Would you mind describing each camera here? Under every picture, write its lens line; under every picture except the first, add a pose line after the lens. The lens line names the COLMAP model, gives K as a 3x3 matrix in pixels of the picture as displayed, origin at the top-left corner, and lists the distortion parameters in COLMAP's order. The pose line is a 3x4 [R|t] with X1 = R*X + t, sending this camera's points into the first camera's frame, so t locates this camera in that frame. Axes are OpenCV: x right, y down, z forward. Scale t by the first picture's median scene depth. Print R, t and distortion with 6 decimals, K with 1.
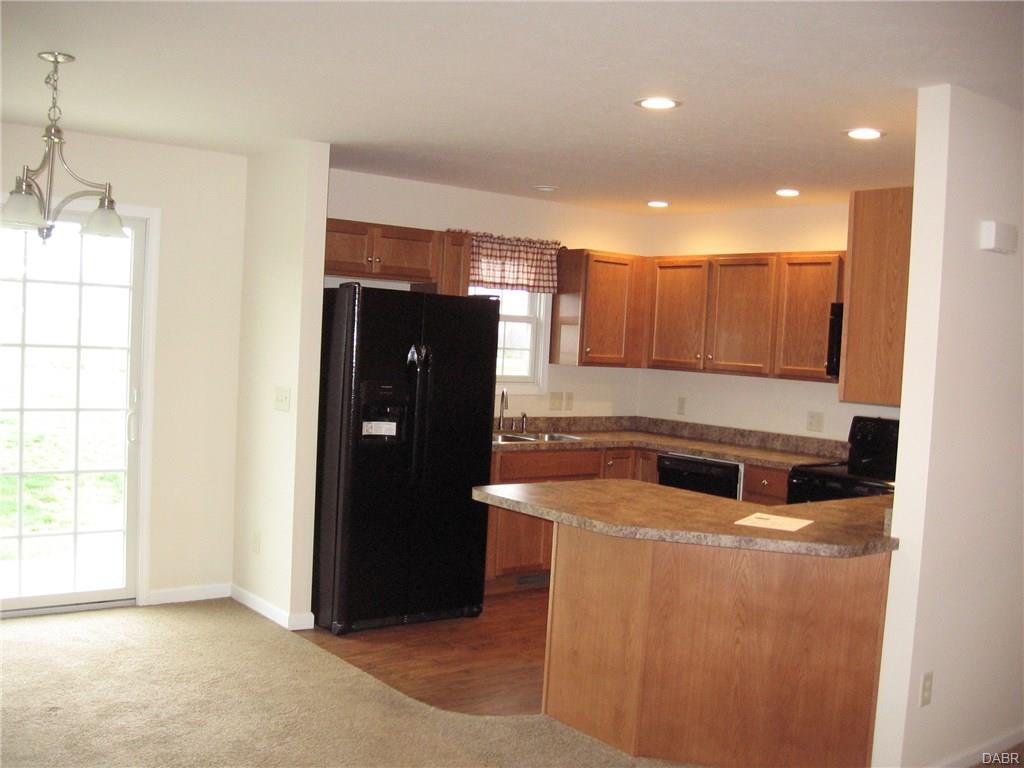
lens RADIAL K [[1073.3, 0, 512.0], [0, 1073.3, 384.0], [0, 0, 1]] dist [-0.124559, 0.040878]
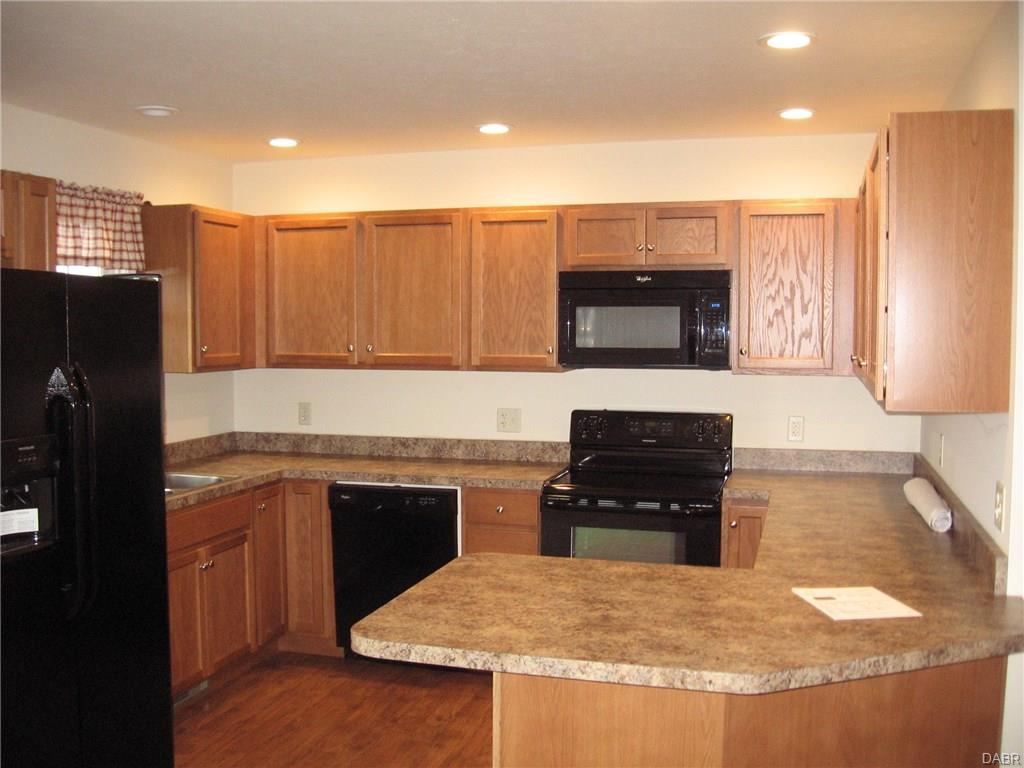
lens RADIAL K [[1073.3, 0, 512.0], [0, 1073.3, 384.0], [0, 0, 1]] dist [-0.124559, 0.040878]
pose [[0.815389, -0.083172, 0.572908, -0.170558], [0.066399, 0.996531, 0.050168, -0.031553], [-0.575093, -0.002866, 0.818083, 0.329391]]
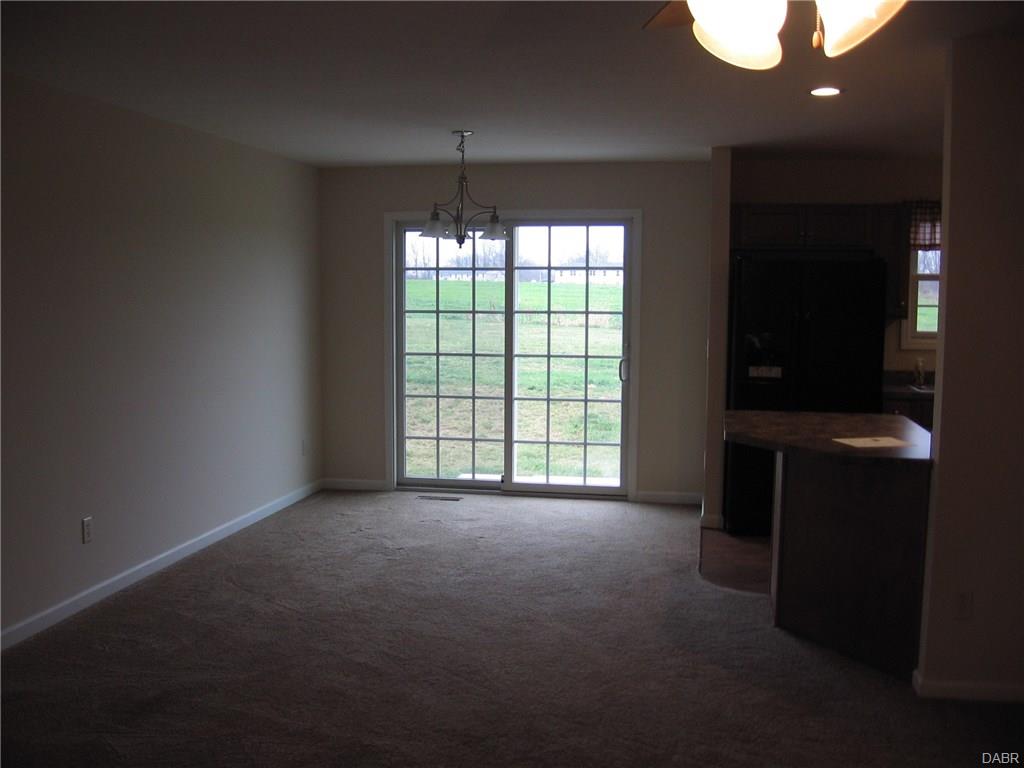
lens RADIAL K [[1073.3, 0, 512.0], [0, 1073.3, 384.0], [0, 0, 1]] dist [-0.124559, 0.040878]
pose [[0.664696, 0.020511, -0.746832, 0.482861], [-0.005062, 0.999724, 0.022951, 0.022835], [0.747097, -0.011475, 0.664616, -0.033767]]
